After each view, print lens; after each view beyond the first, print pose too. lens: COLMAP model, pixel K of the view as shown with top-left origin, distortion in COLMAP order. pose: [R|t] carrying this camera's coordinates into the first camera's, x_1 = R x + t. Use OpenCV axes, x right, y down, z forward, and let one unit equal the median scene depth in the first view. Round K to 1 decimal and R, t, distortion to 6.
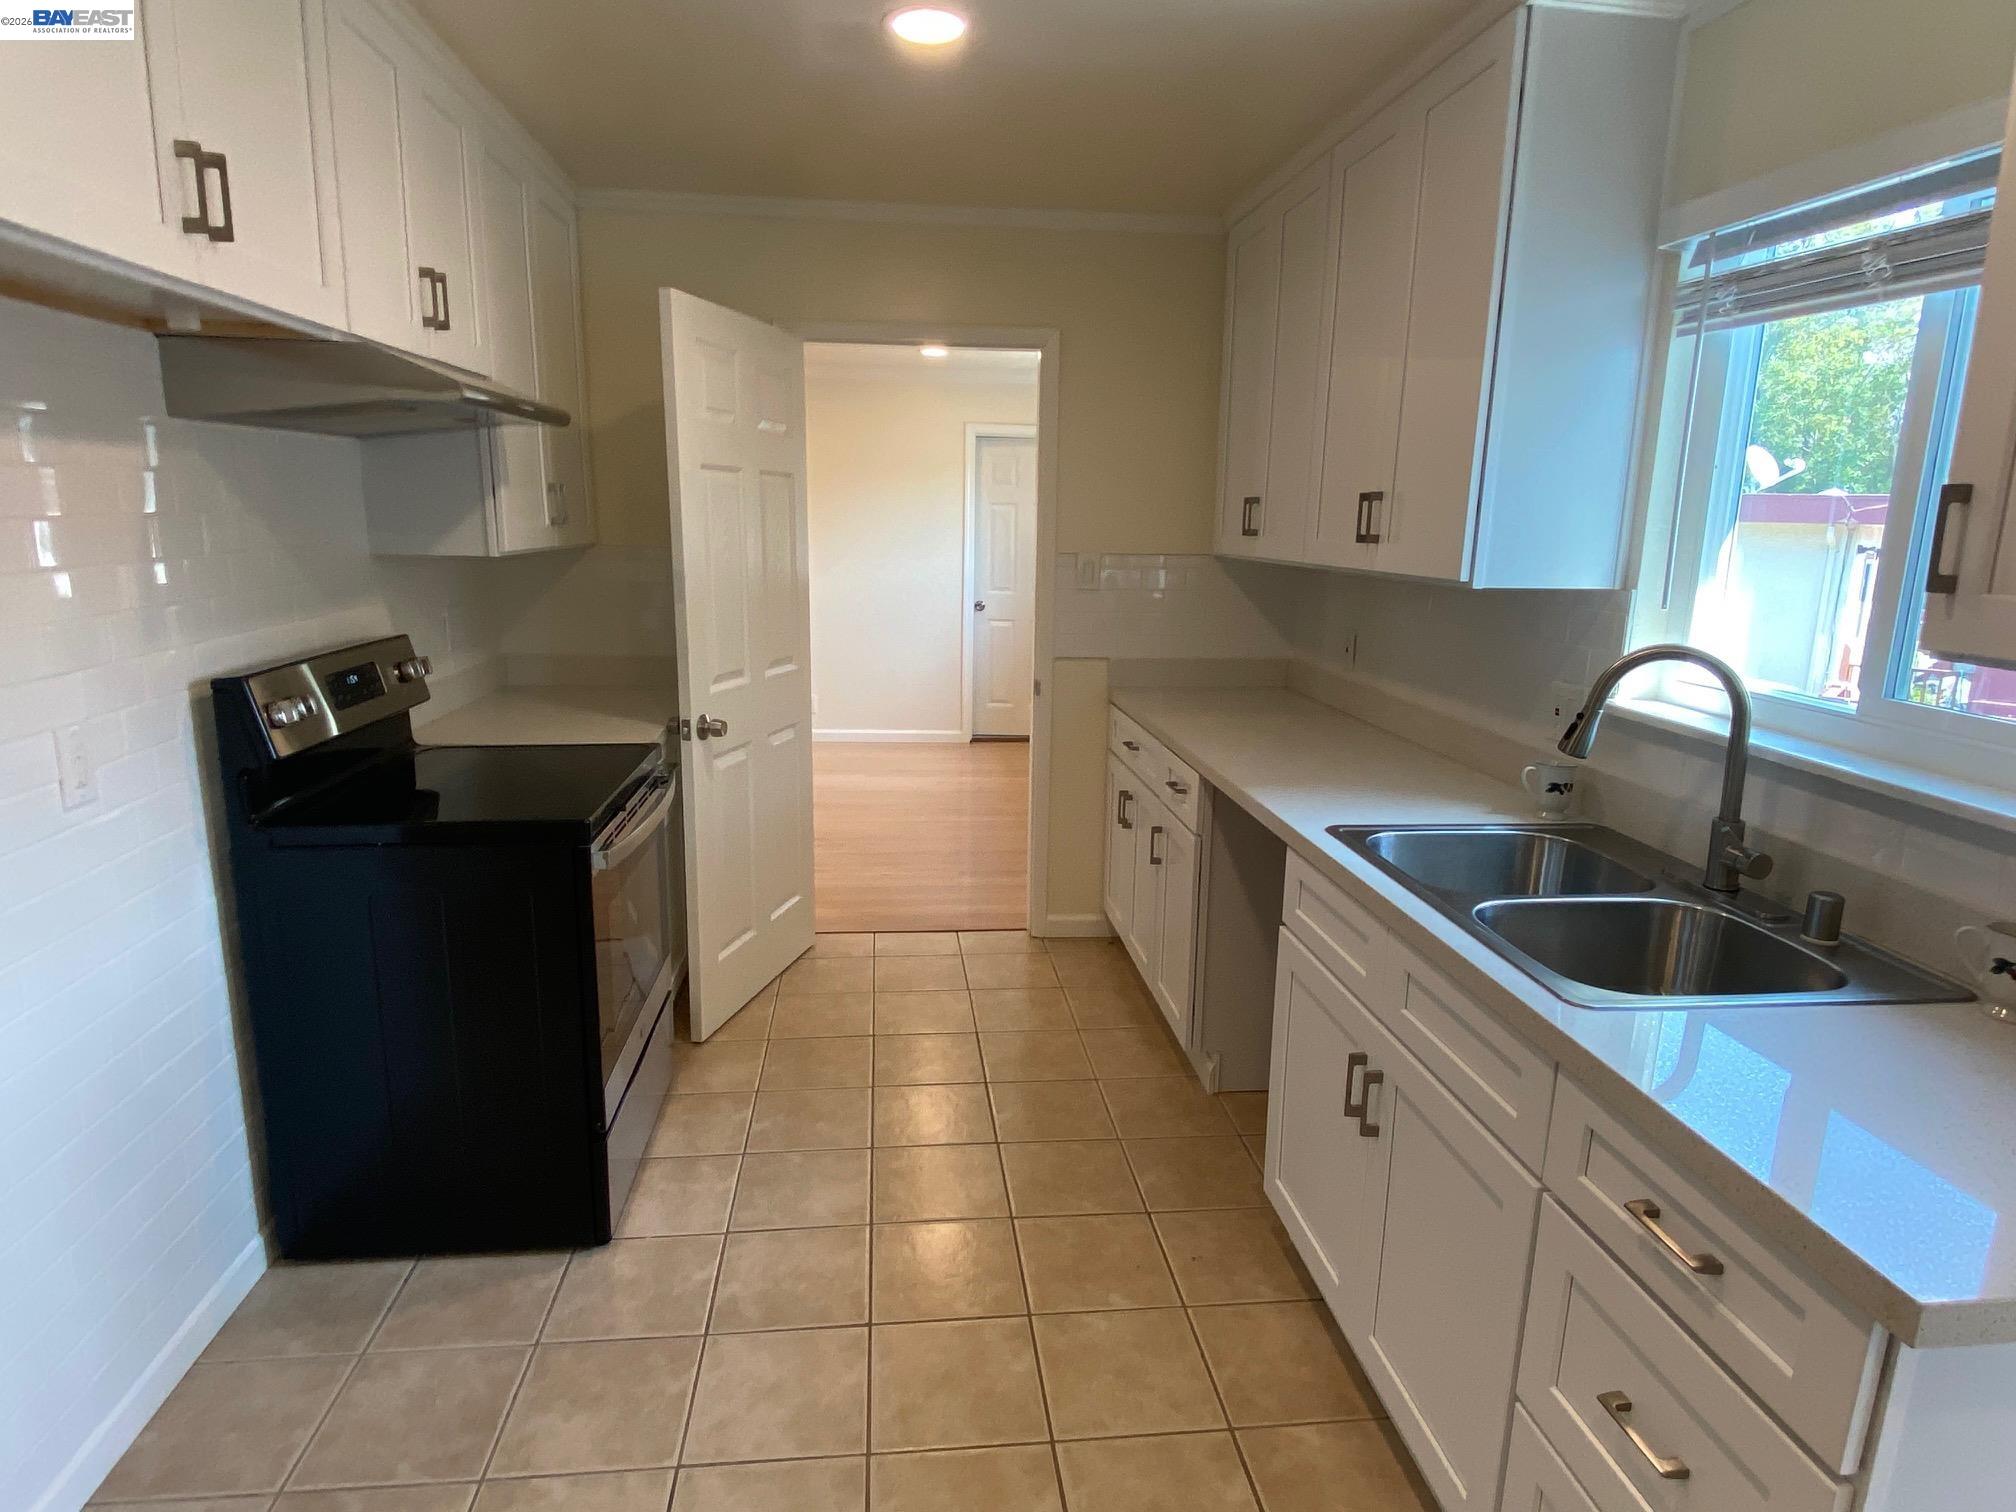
lens RADIAL K [[1146.0, 0, 997.8], [0, 1146.0, 753.3], [0, 0, 1]] dist [0.022690, -0.023042]
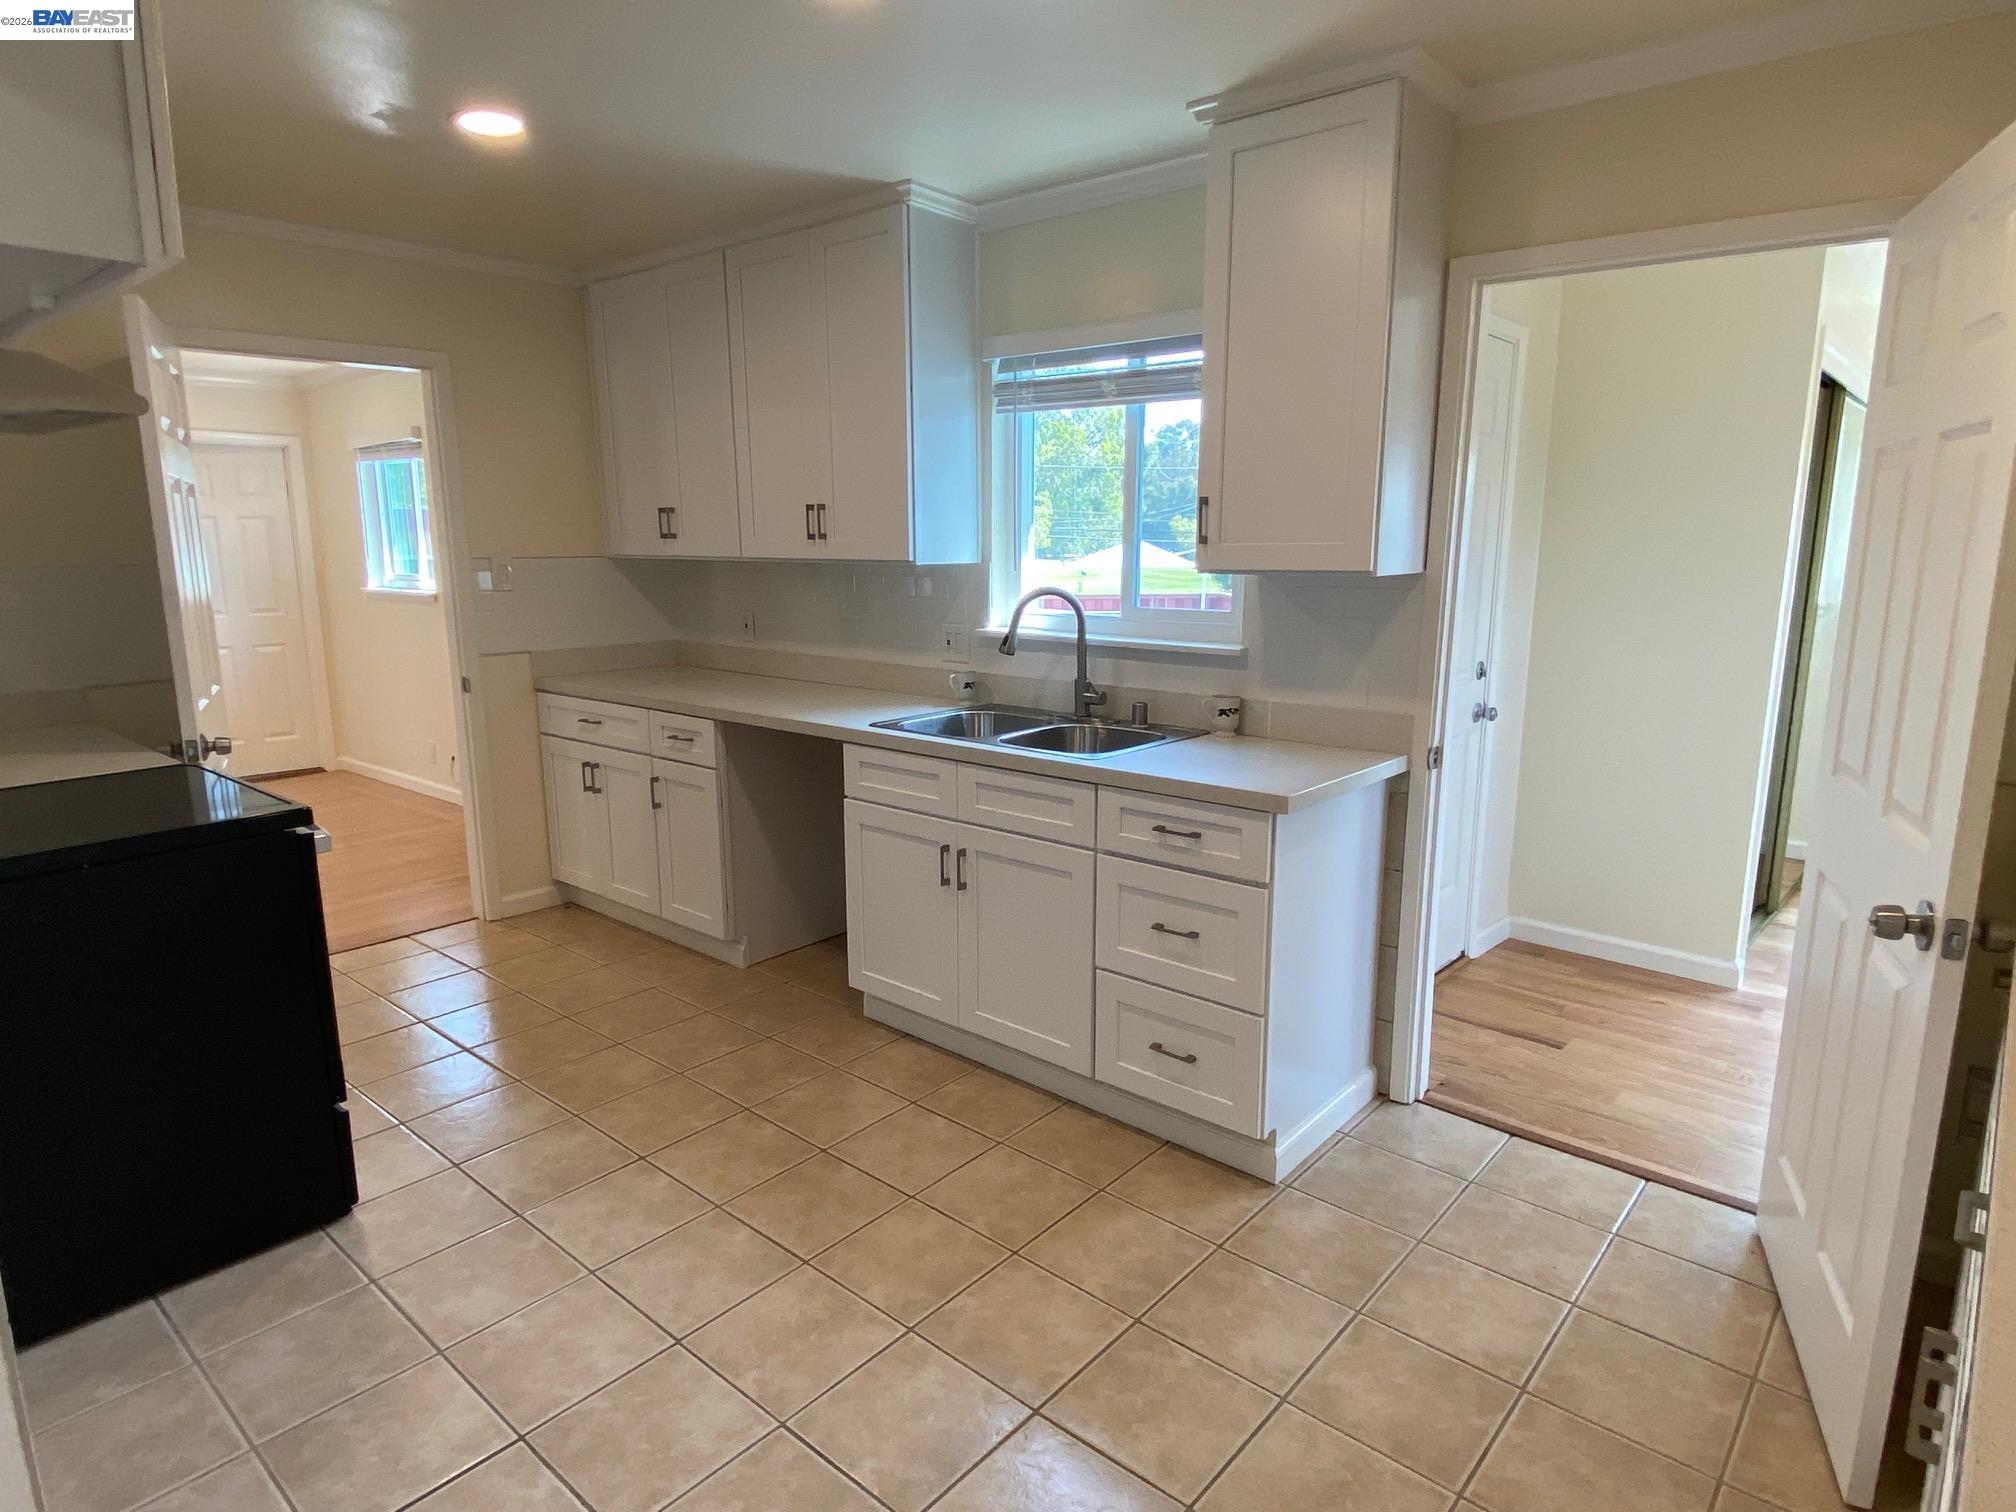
lens RADIAL K [[1146.0, 0, 1004.6], [0, 1146.0, 765.8], [0, 0, 1]] dist [0.022690, -0.023042]
pose [[0.724277, -0.152495, 0.672434, -0.583436], [0.155157, 0.986270, 0.056548, 0.058390], [-0.671825, 0.063377, 0.737994, -0.221716]]
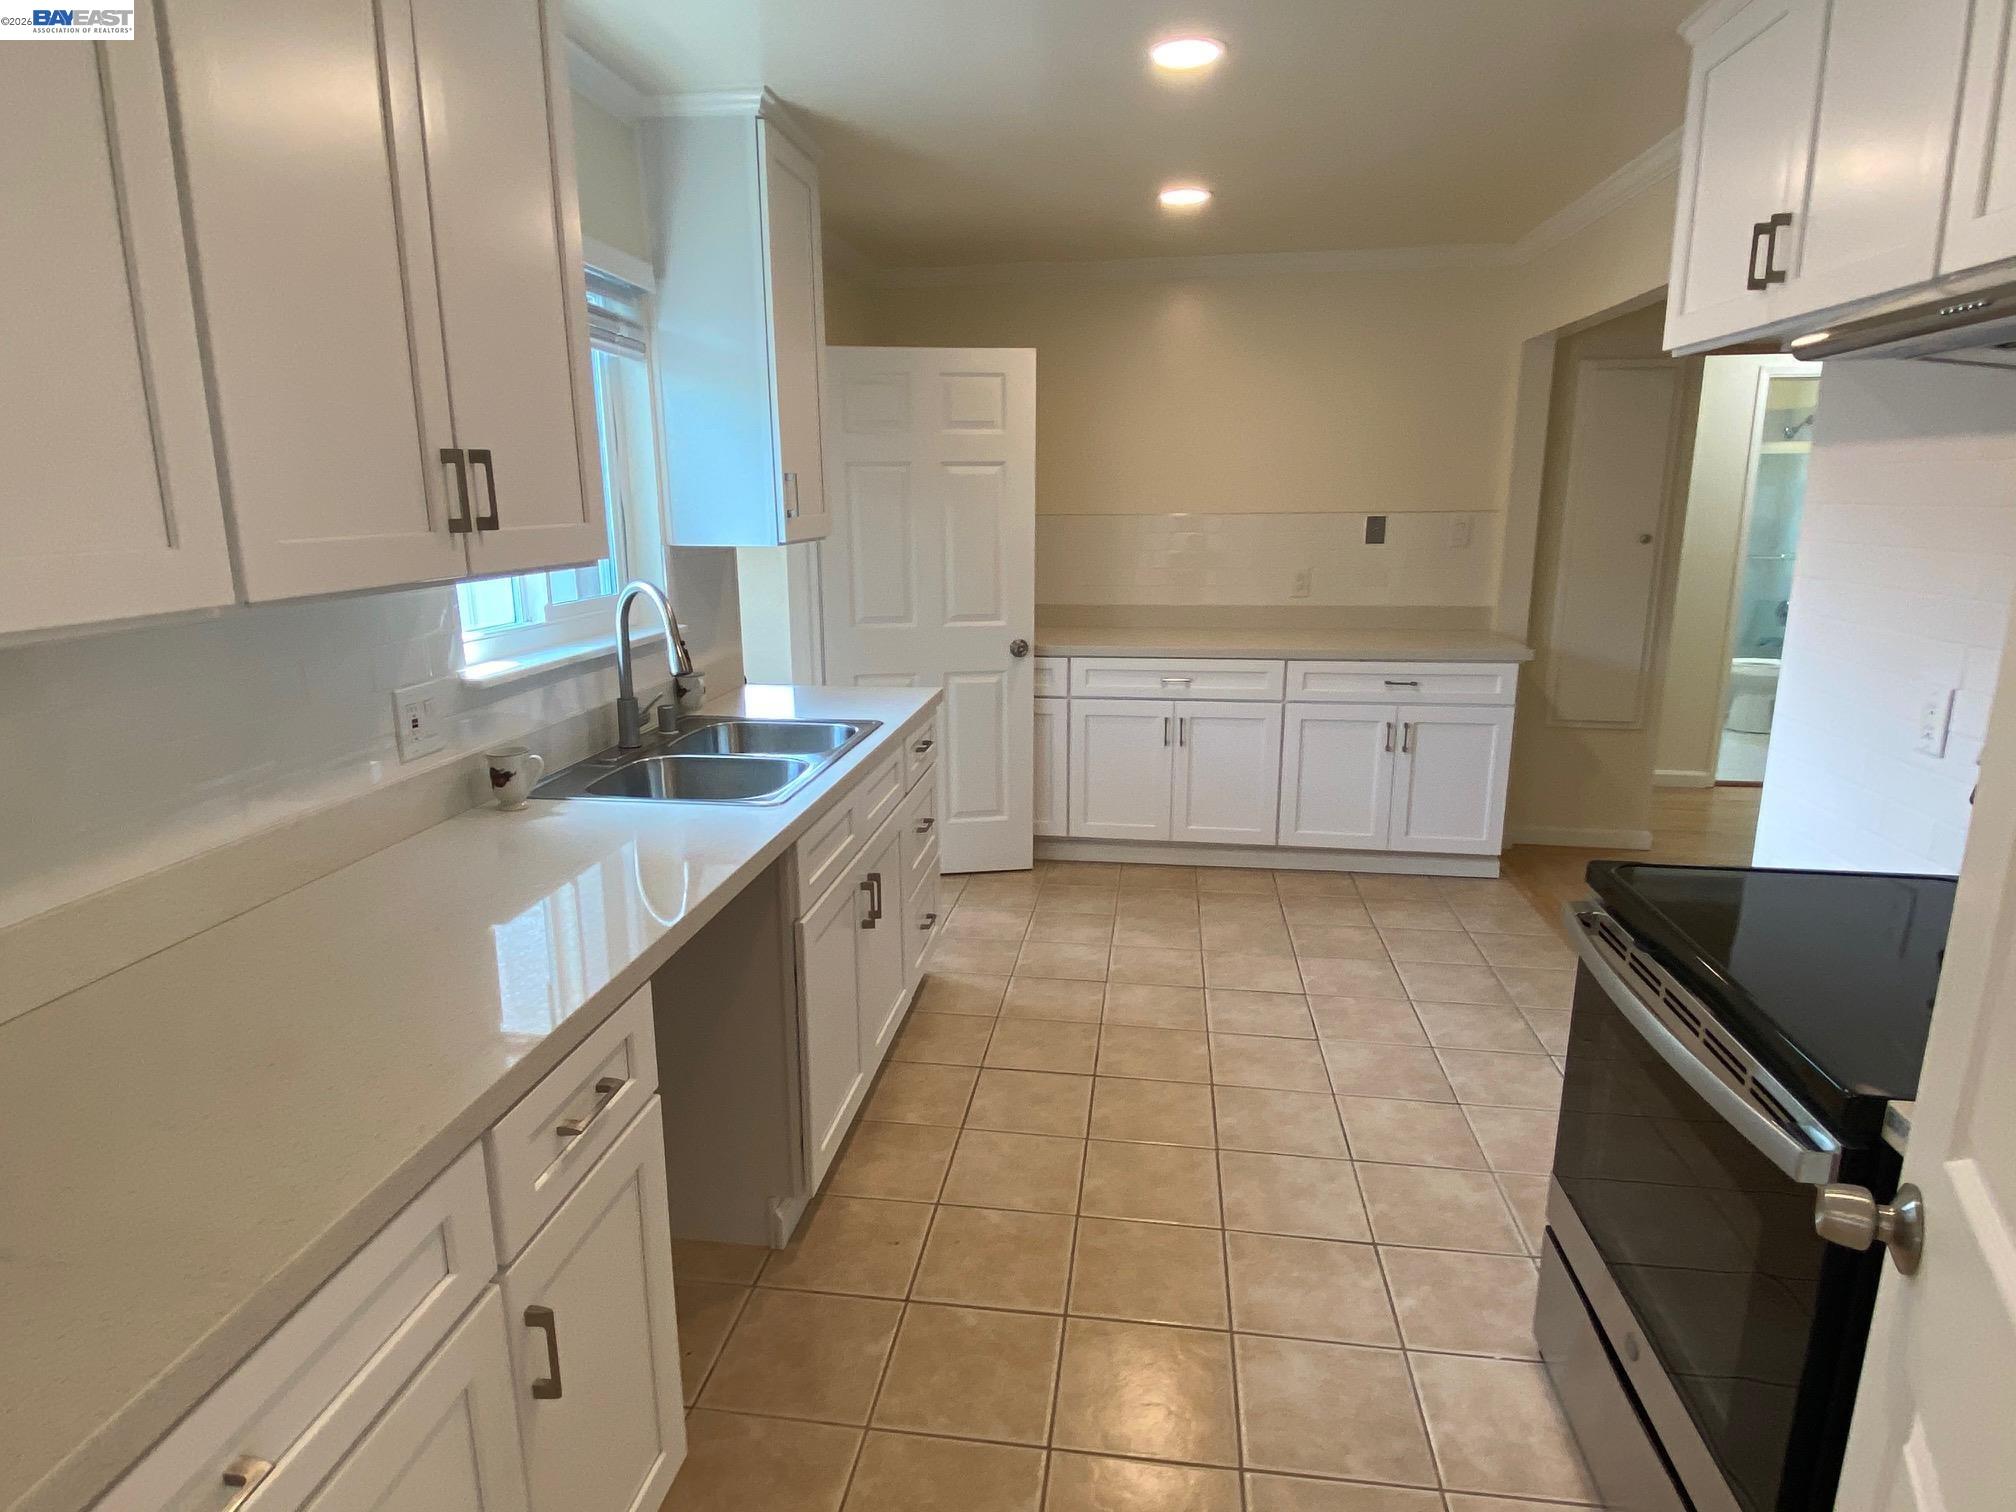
lens RADIAL K [[1146.0, 0, 994.6], [0, 1146.0, 739.1], [0, 0, 1]] dist [0.022690, -0.023042]
pose [[-0.970633, -0.058167, 0.233426, -0.122617], [0.043219, 0.912375, 0.407067, -0.371321], [-0.236650, 0.405201, -0.883068, 1.755600]]
